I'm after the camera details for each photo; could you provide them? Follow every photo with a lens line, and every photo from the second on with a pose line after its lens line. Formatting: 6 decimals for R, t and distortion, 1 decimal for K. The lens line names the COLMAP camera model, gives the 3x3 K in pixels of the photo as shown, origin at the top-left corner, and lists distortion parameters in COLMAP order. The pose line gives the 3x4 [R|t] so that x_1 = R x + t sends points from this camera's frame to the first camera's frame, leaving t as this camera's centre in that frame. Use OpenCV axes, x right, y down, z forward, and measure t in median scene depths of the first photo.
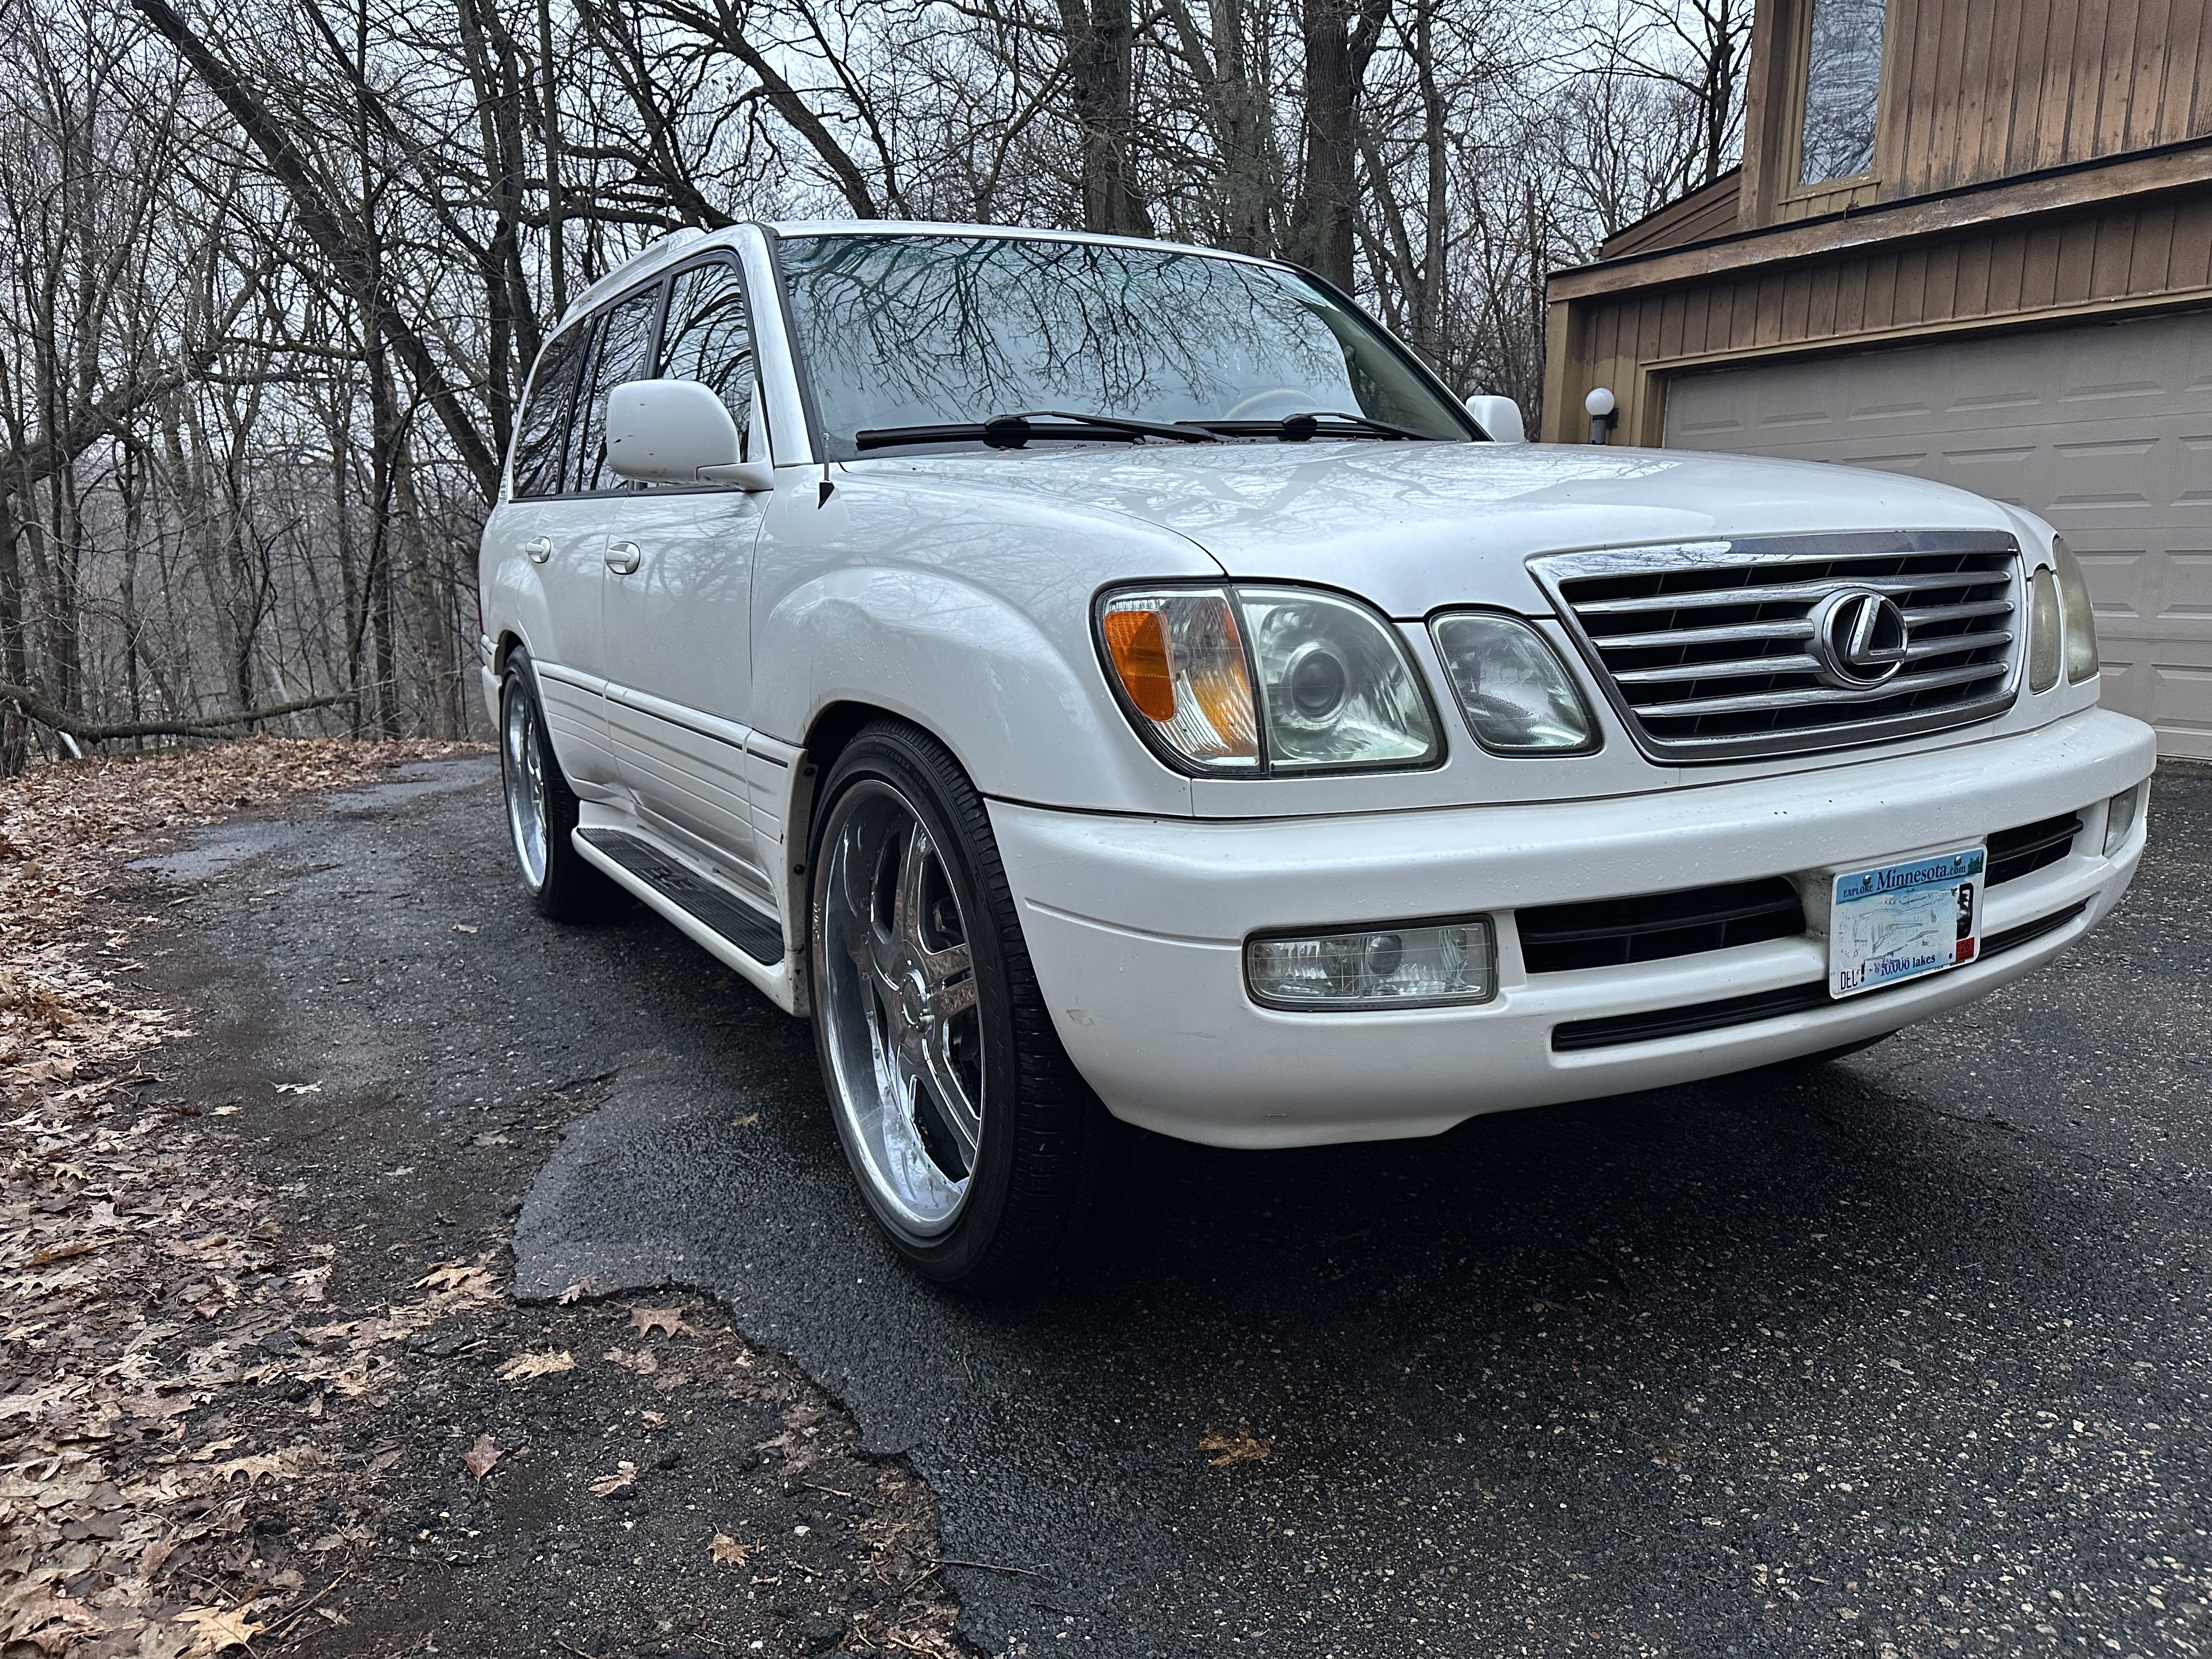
lens RADIAL K [[1606.6, 0, 1106.0], [0, 1606.6, 829.5], [0, 0, 1]] dist [0.072406, -0.086073]
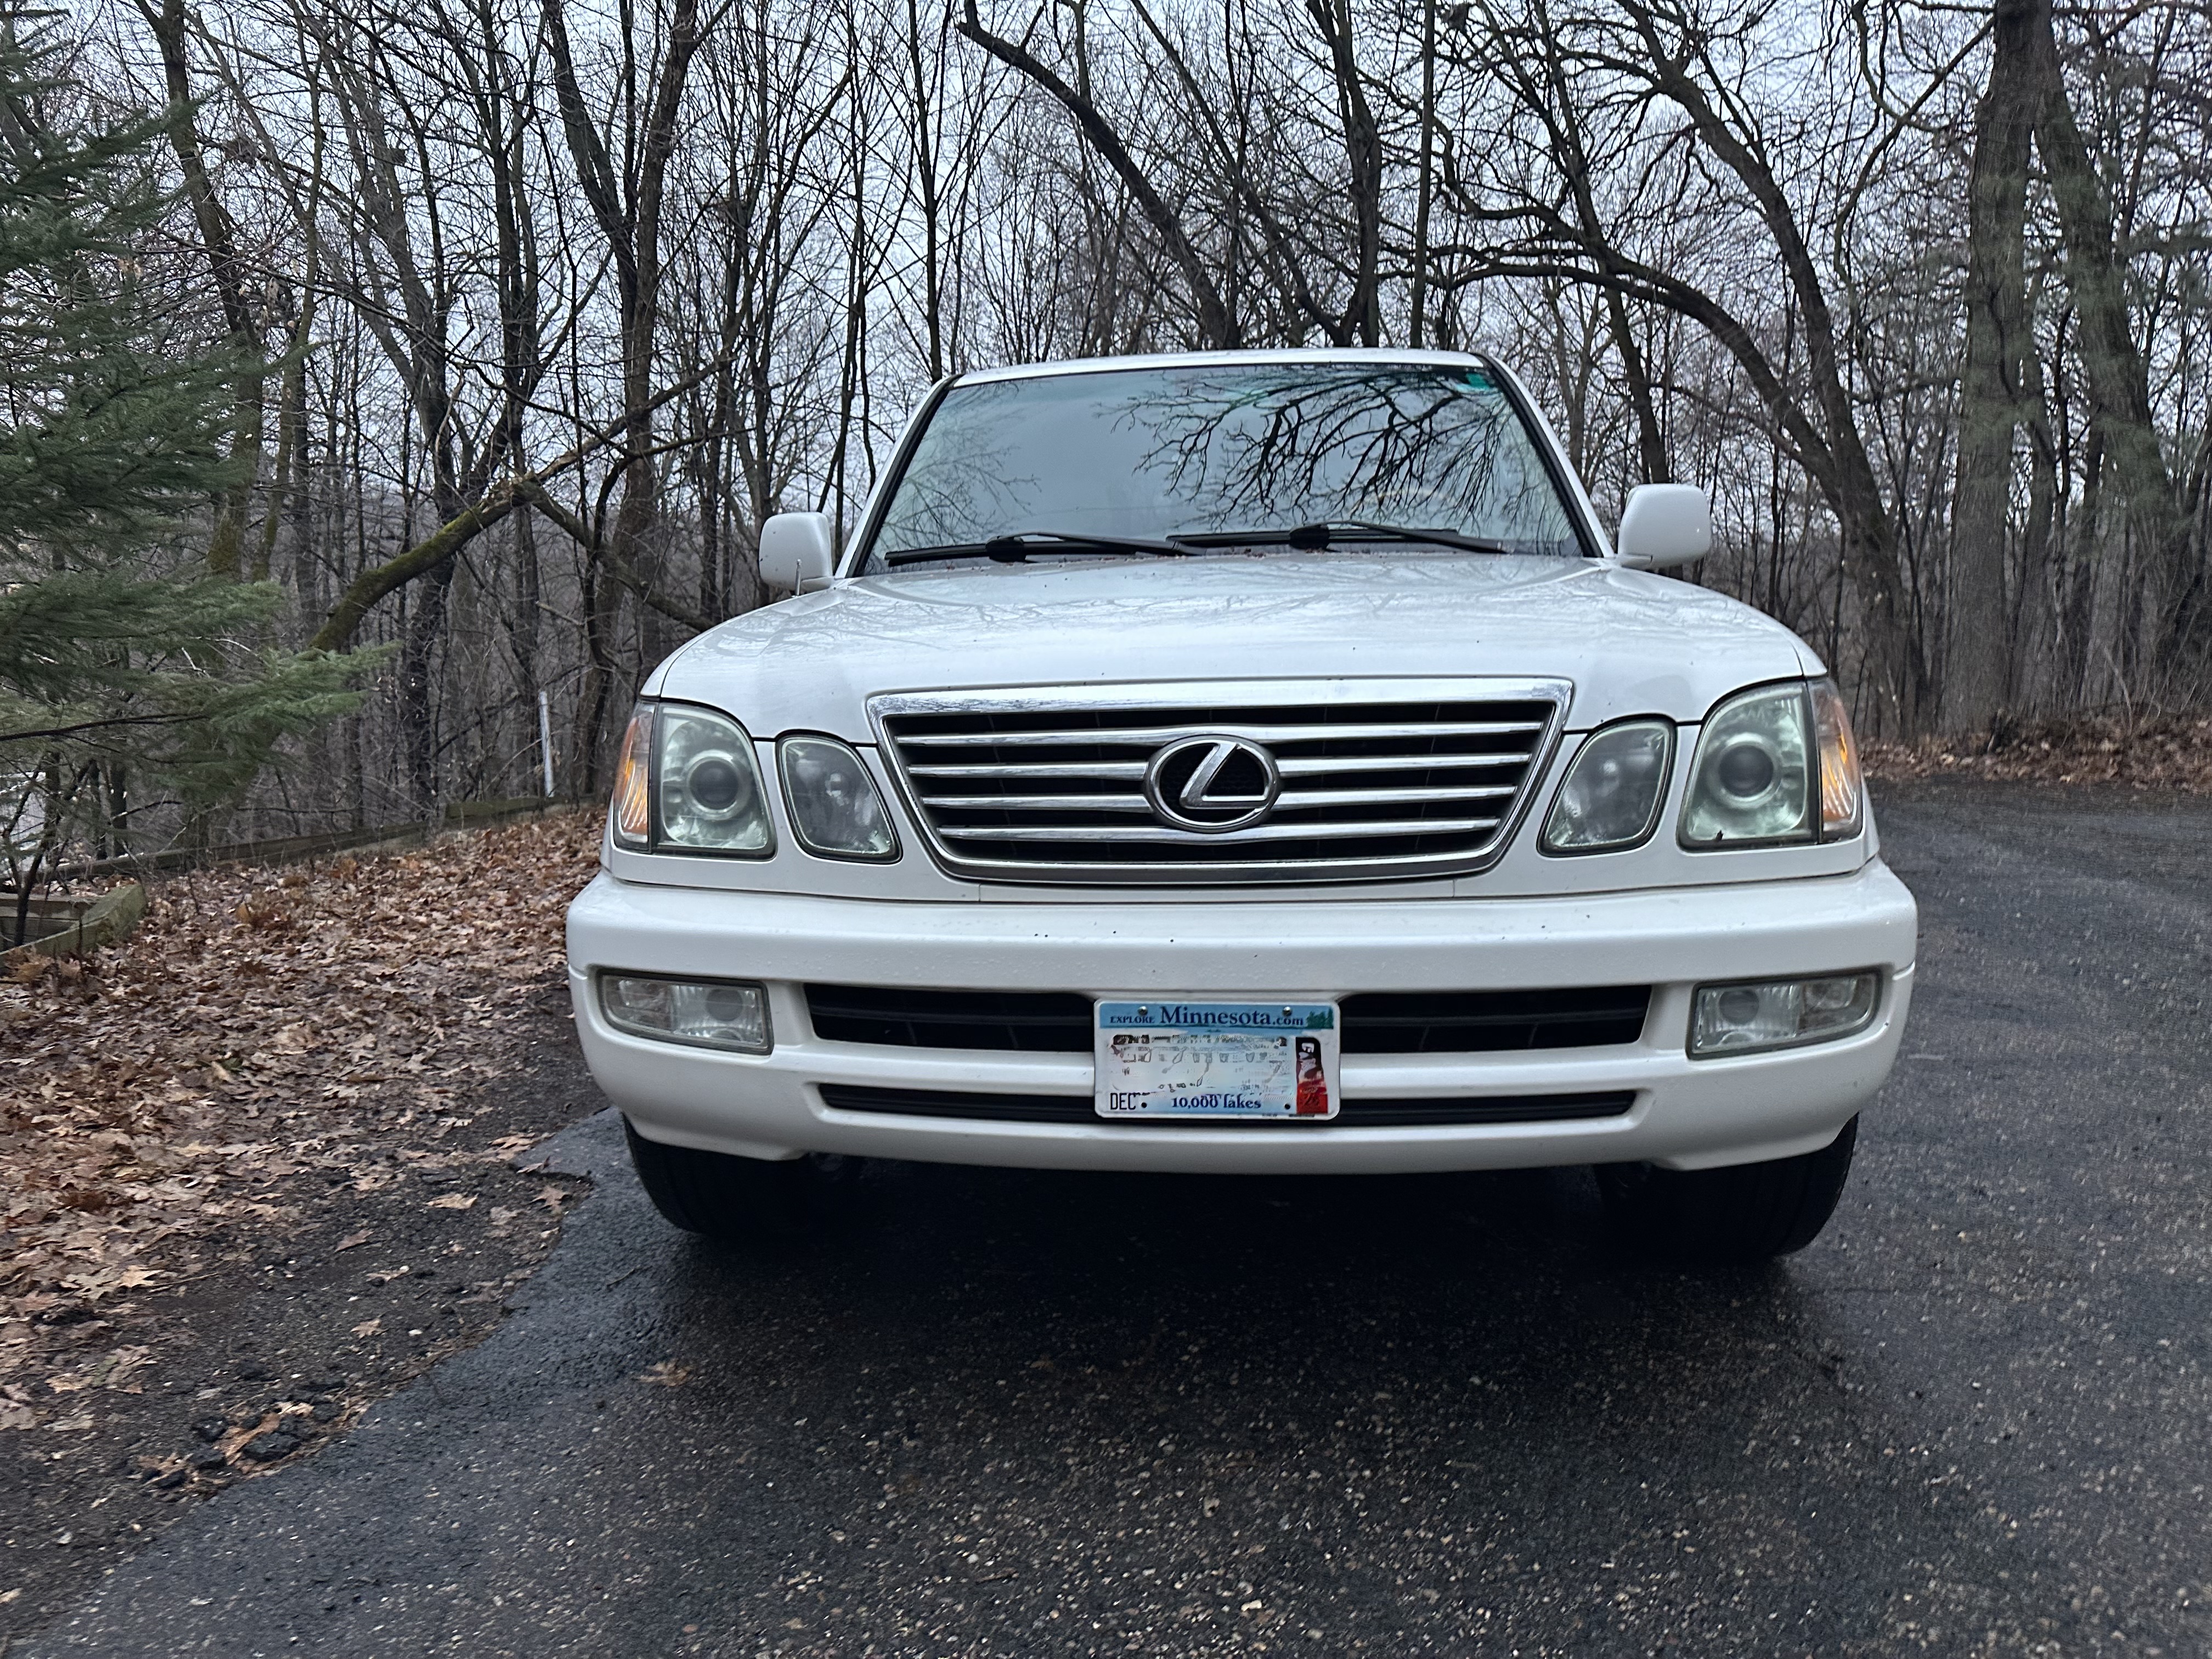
lens RADIAL K [[1539.8, 0, 1083.4], [0, 1539.8, 821.2], [0, 0, 1]] dist [0.098245, -0.145133]
pose [[0.817193, 0.090576, -0.569203, 0.968055], [-0.110636, 0.993861, -0.000687, -0.084365], [0.565646, 0.063536, 0.822197, 0.140195]]
